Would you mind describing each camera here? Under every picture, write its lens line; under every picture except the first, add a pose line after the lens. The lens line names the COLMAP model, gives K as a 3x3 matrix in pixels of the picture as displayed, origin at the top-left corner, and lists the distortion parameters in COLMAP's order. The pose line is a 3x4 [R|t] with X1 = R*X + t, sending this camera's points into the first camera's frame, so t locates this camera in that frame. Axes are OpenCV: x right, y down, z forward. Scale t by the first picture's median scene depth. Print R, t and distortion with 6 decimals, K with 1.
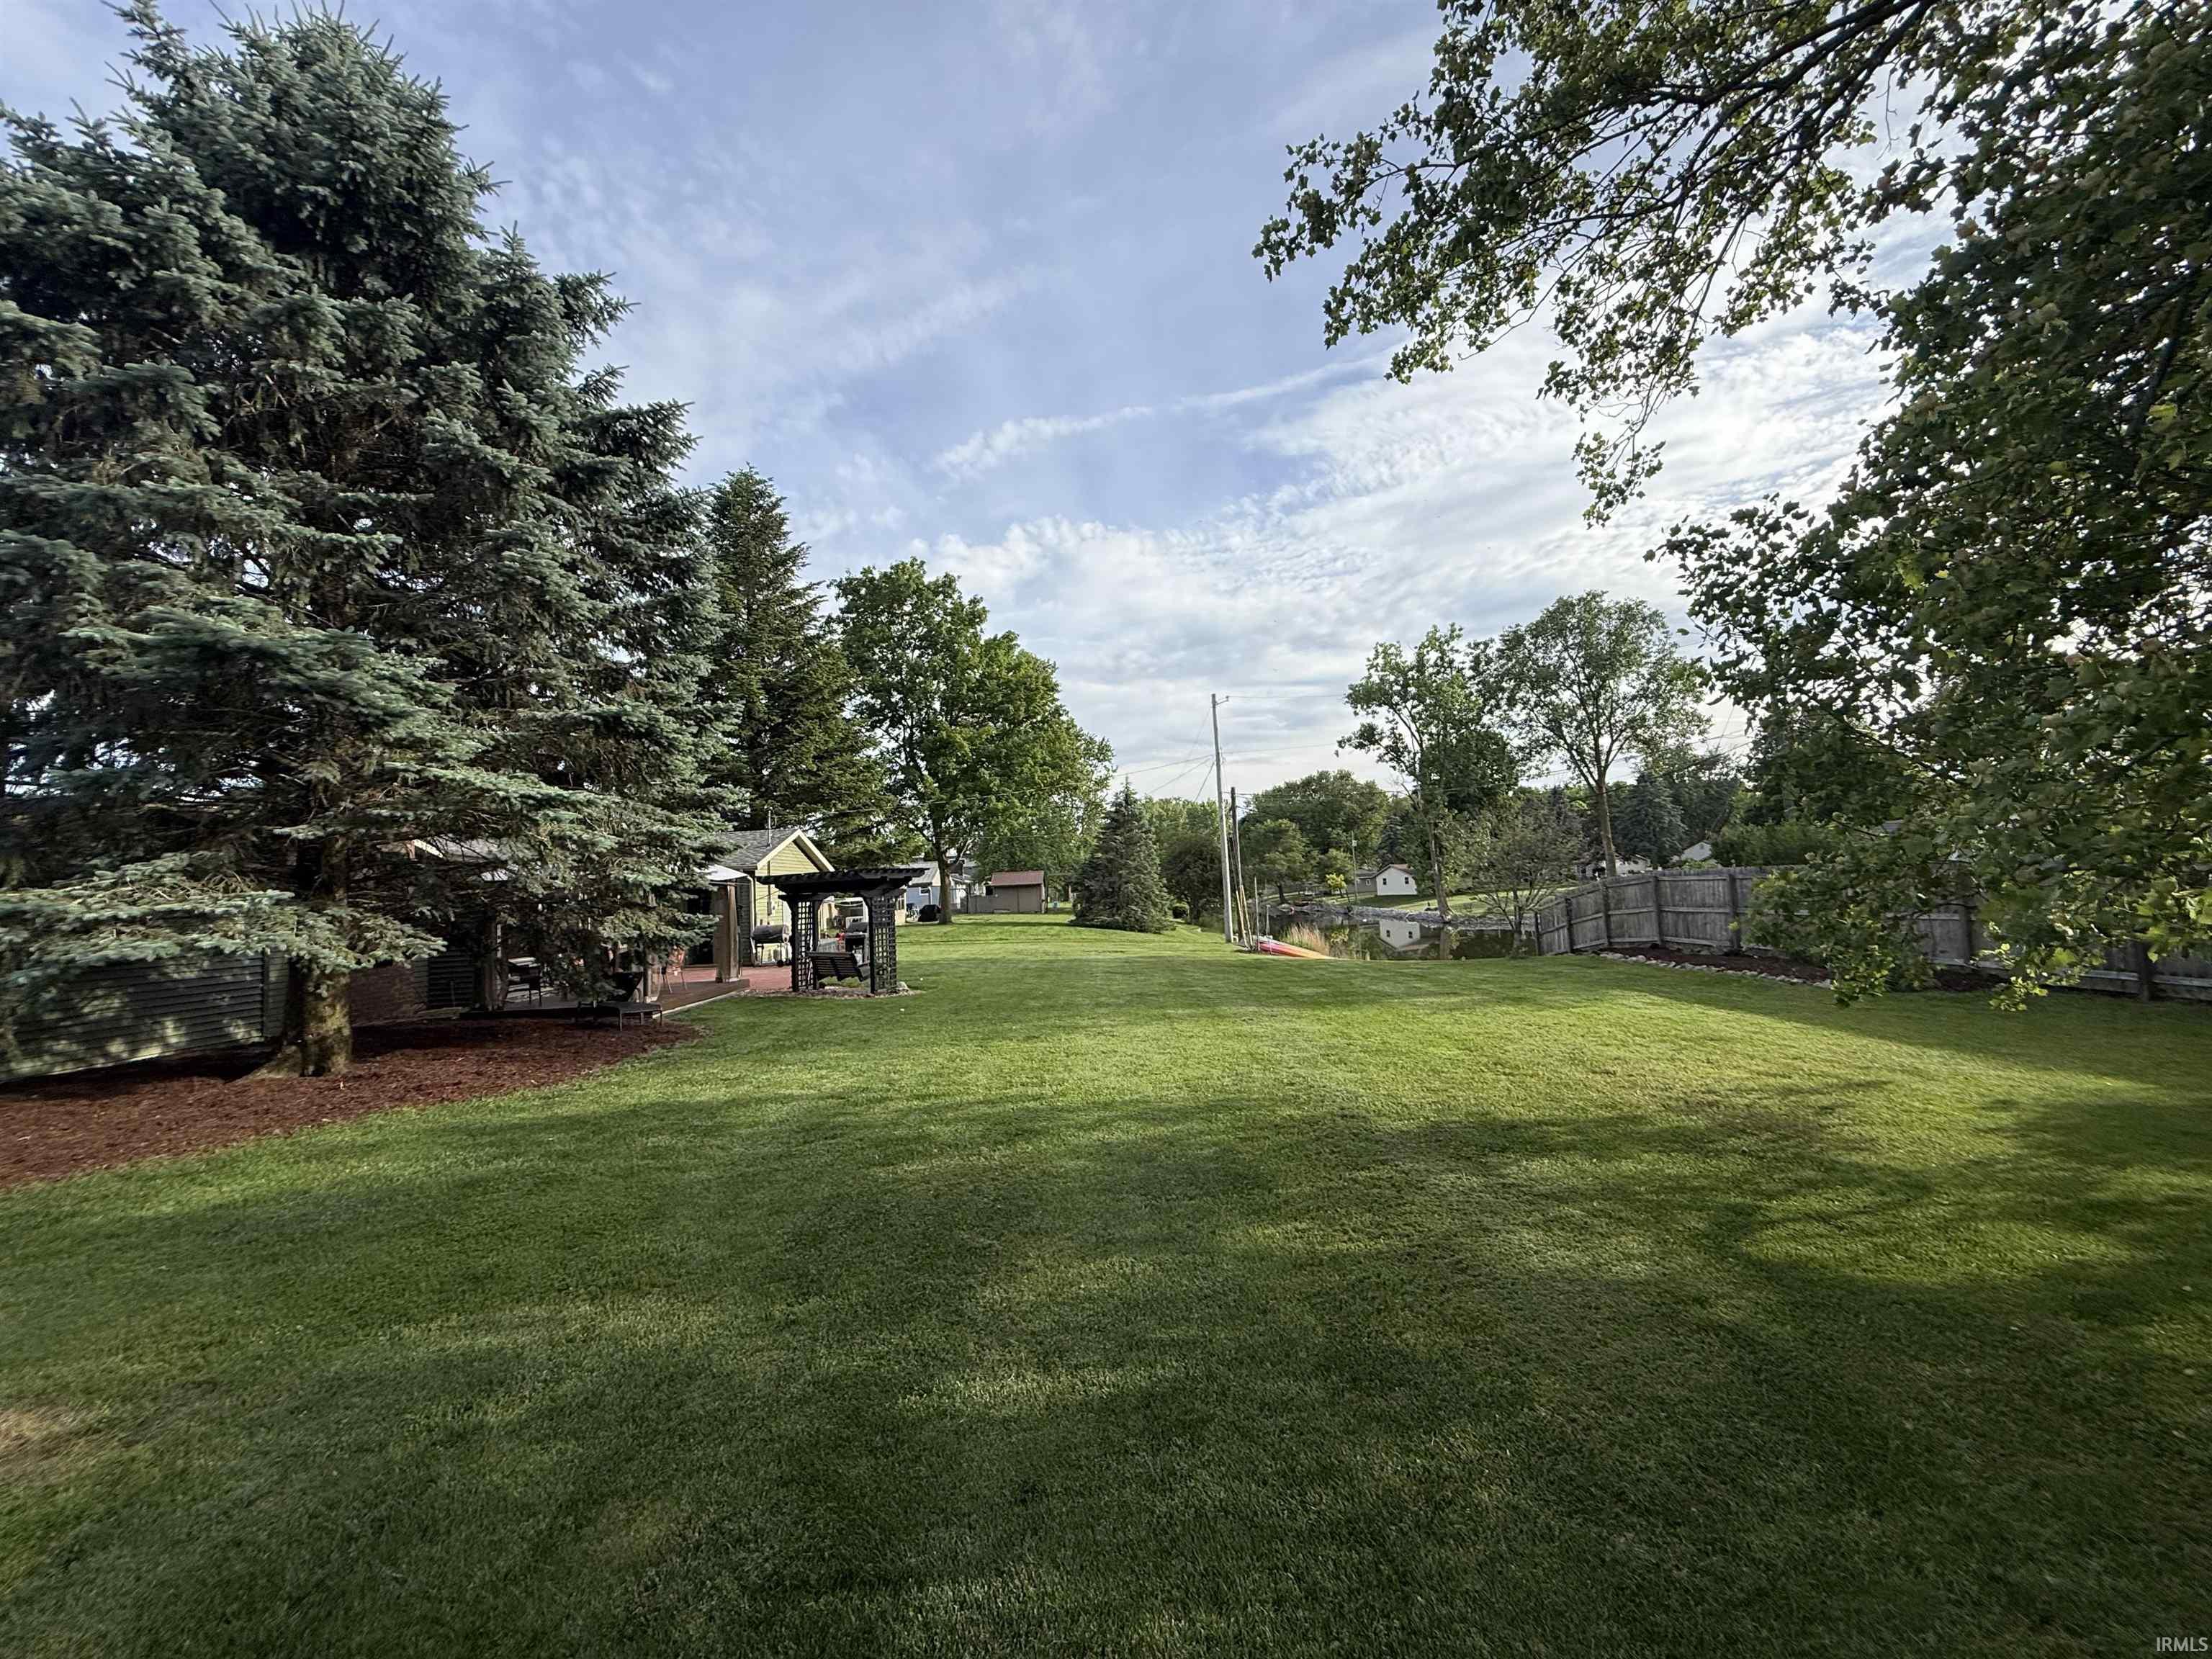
lens RADIAL K [[880.7, 0, 1087.4], [0, 880.7, 813.9], [0, 0, 1]] dist [-0.001268, -0.000959]
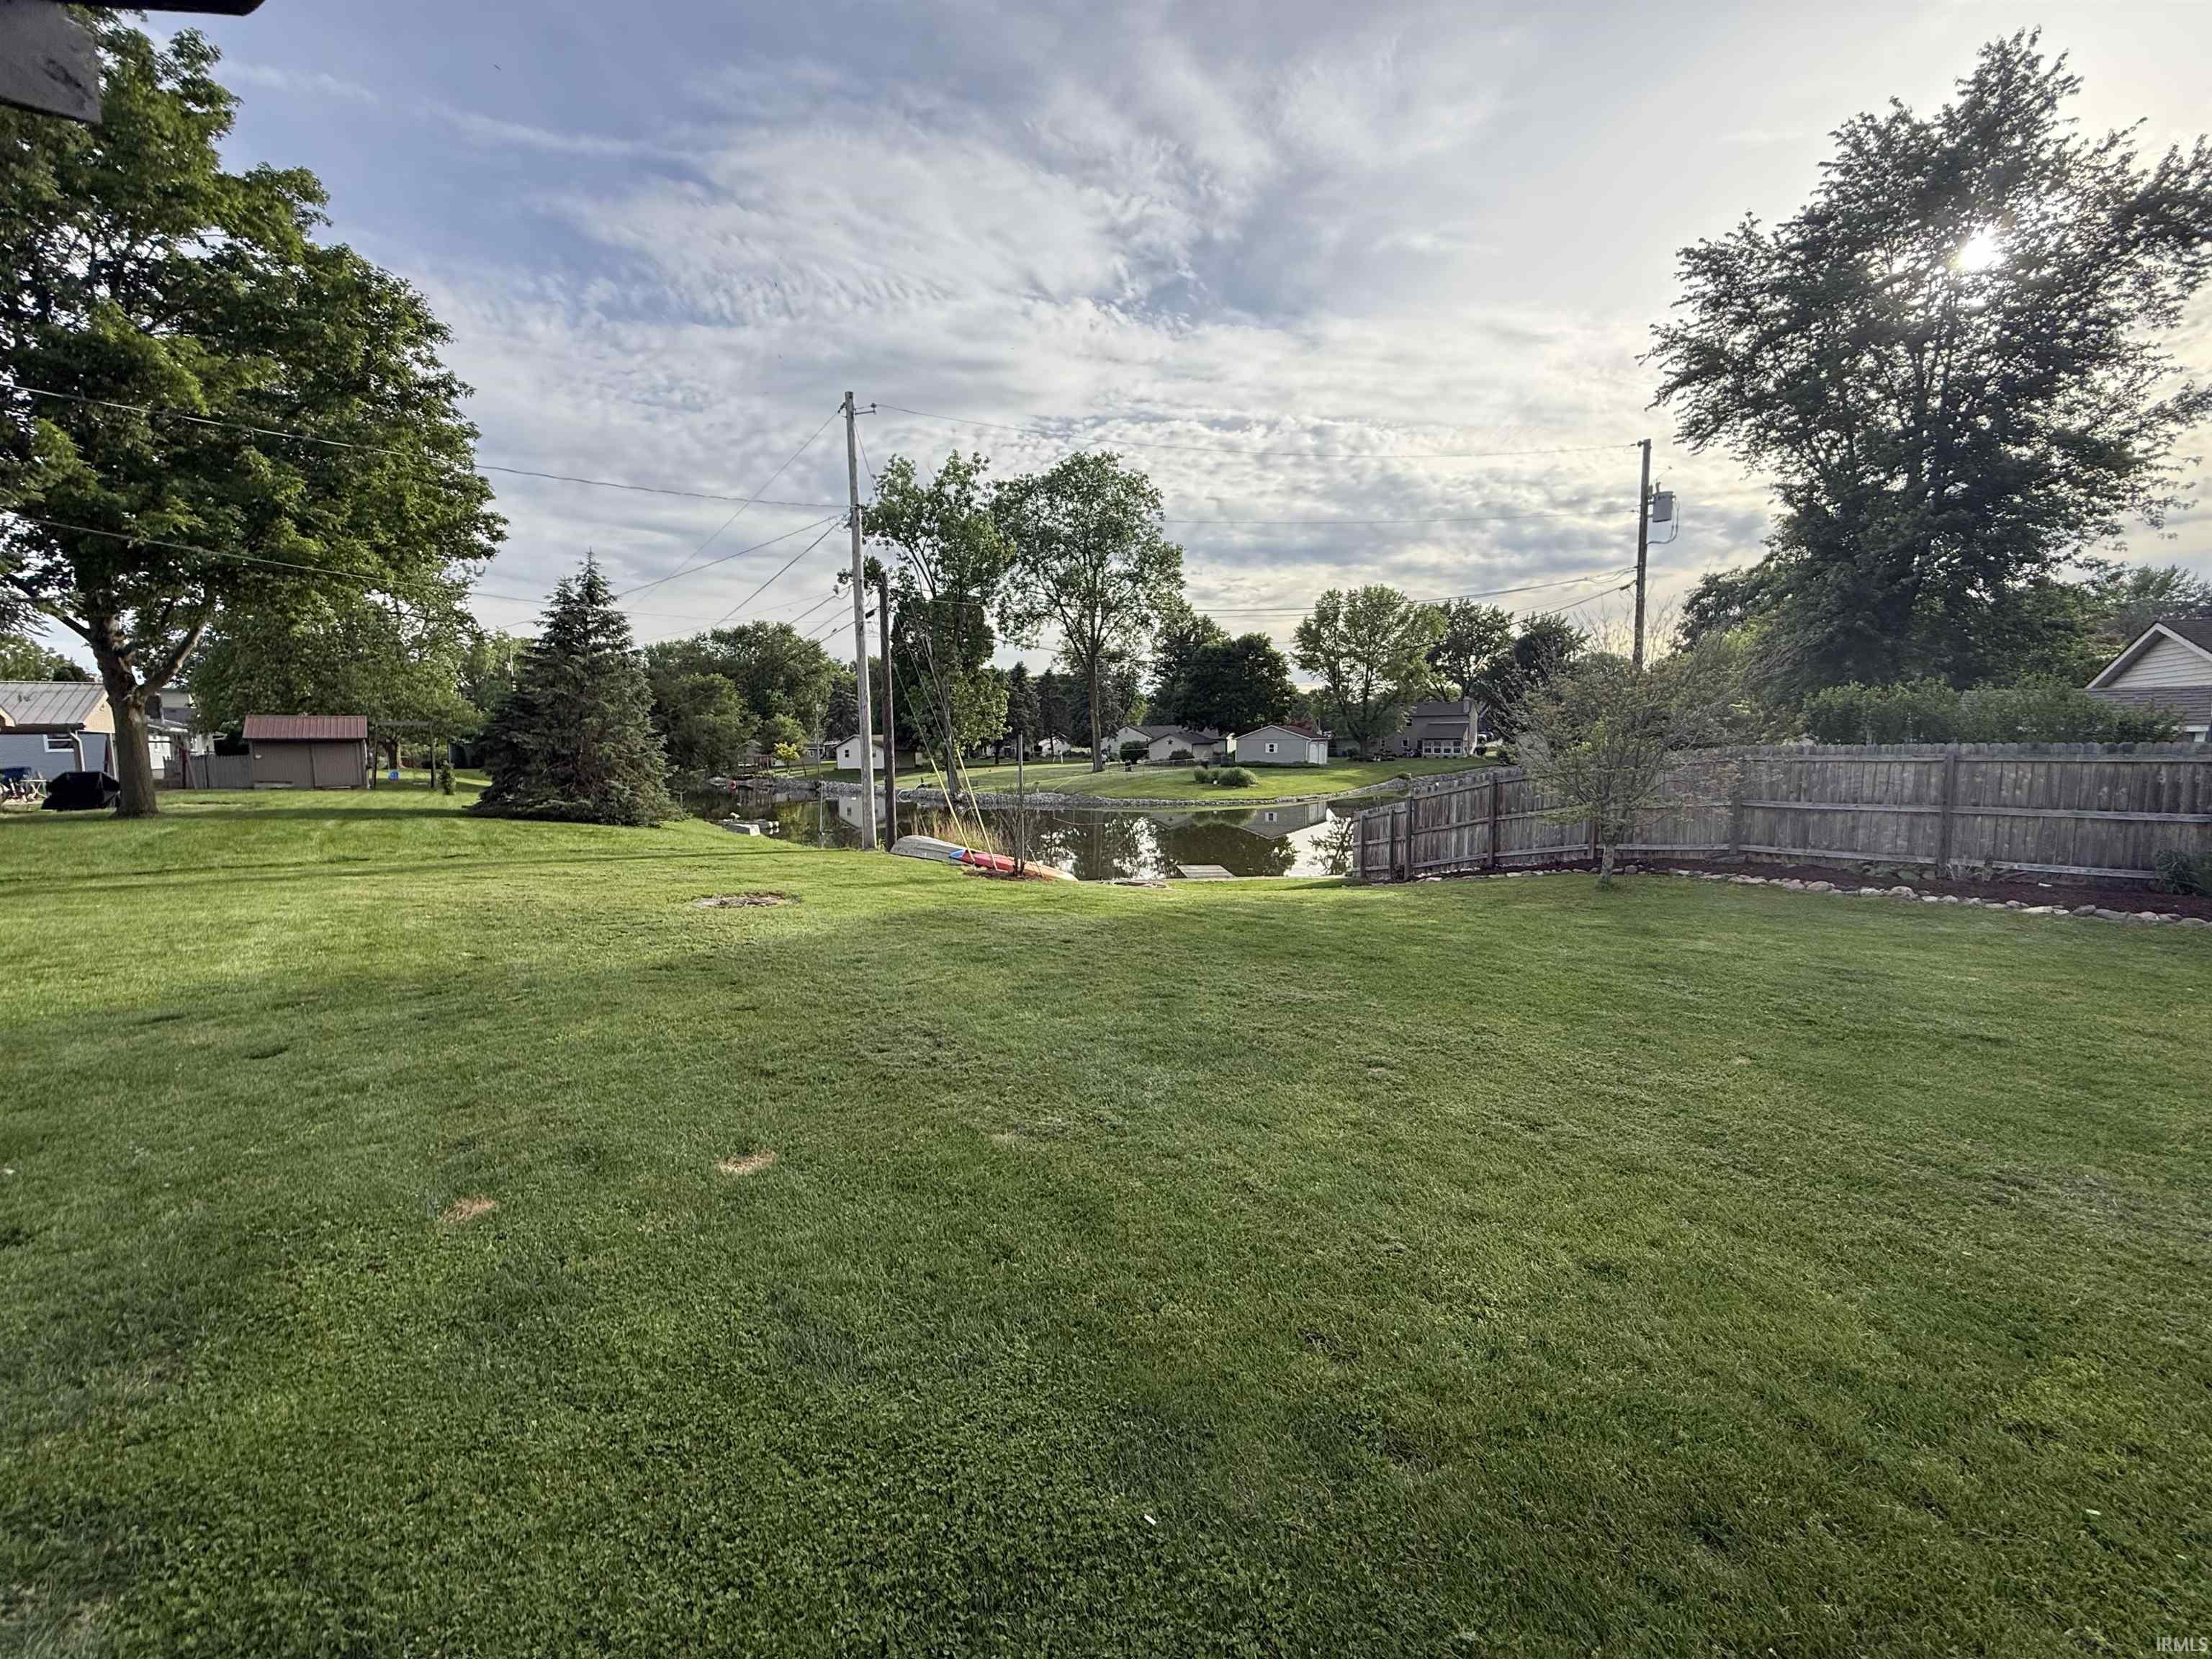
lens RADIAL K [[880.7, 0, 1101.9], [0, 880.7, 830.1], [0, 0, 1]] dist [-0.001268, -0.000959]
pose [[0.772546, -0.025262, 0.634456, -0.040397], [-0.077545, 0.987975, 0.133761, 0.020995], [-0.630206, -0.152535, 0.761297, 0.214387]]
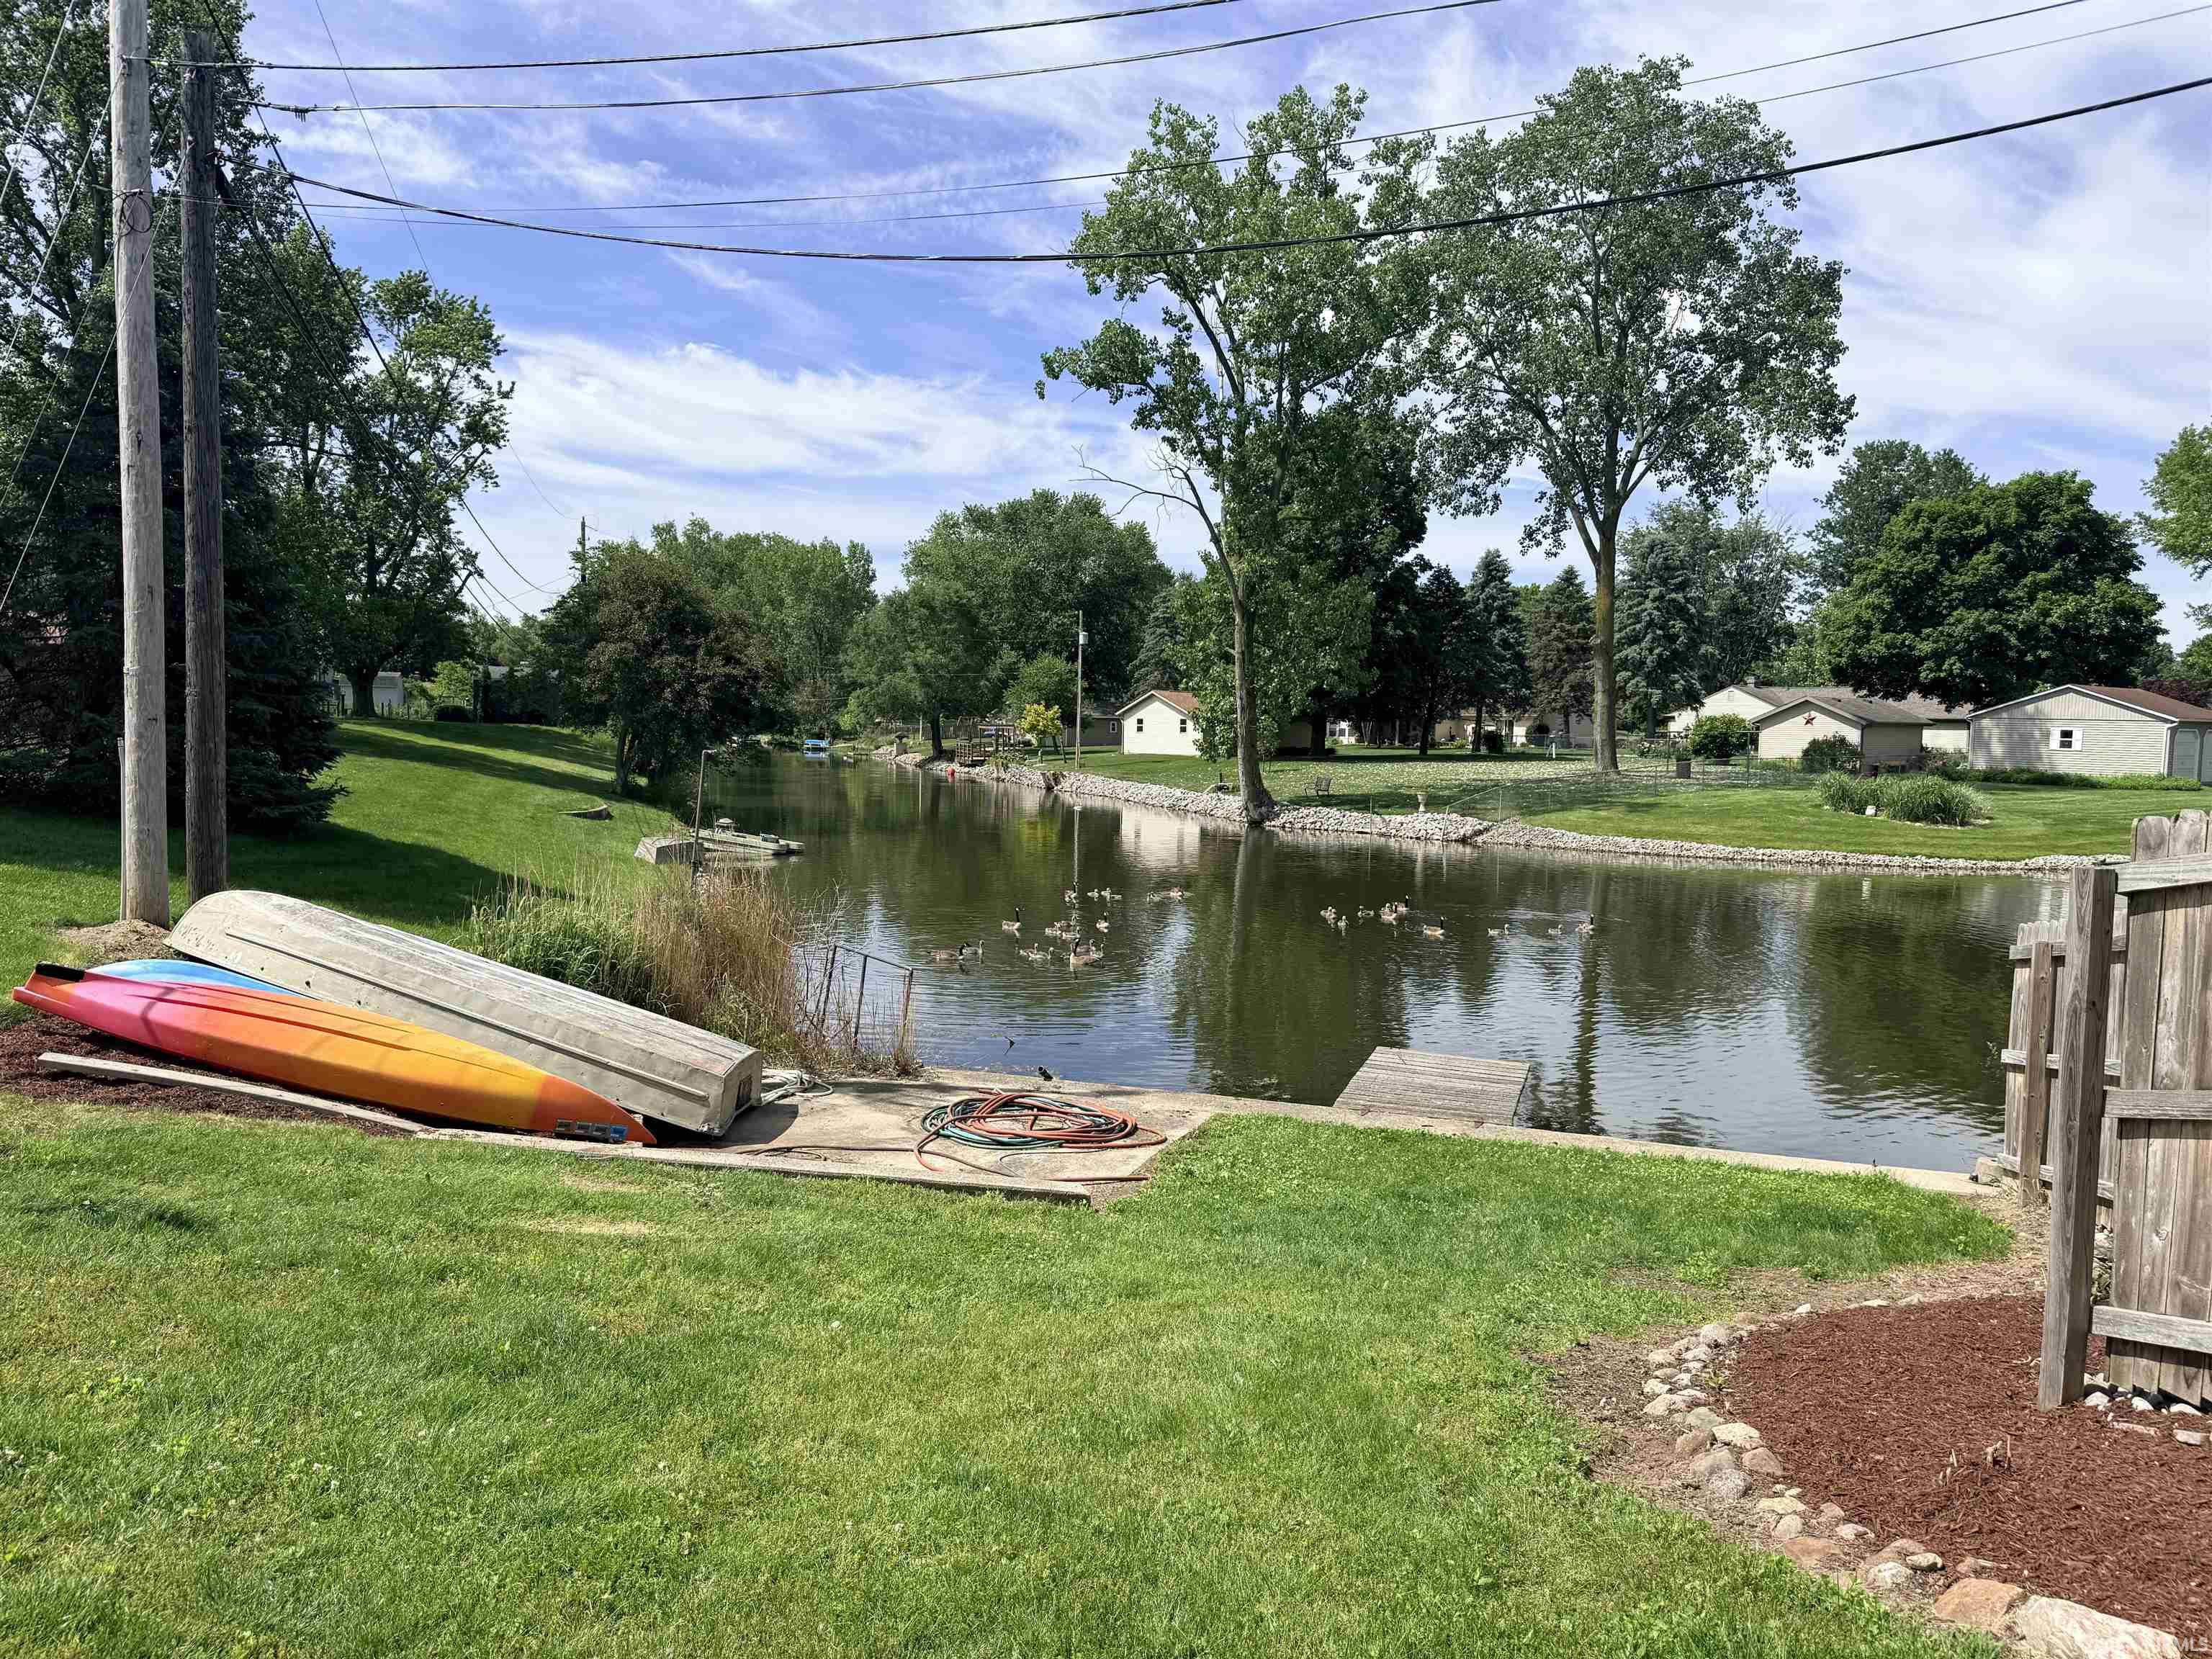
lens RADIAL K [[1566.4, 0, 1112.5], [0, 1566.4, 834.3], [0, 0, 1]] dist [0.013475, -0.001178]
pose [[0.955611, 0.041855, 0.291643, 0.119293], [-0.085008, 0.986930, 0.136903, 0.029184], [-0.282101, -0.155618, 0.946680, 0.297112]]
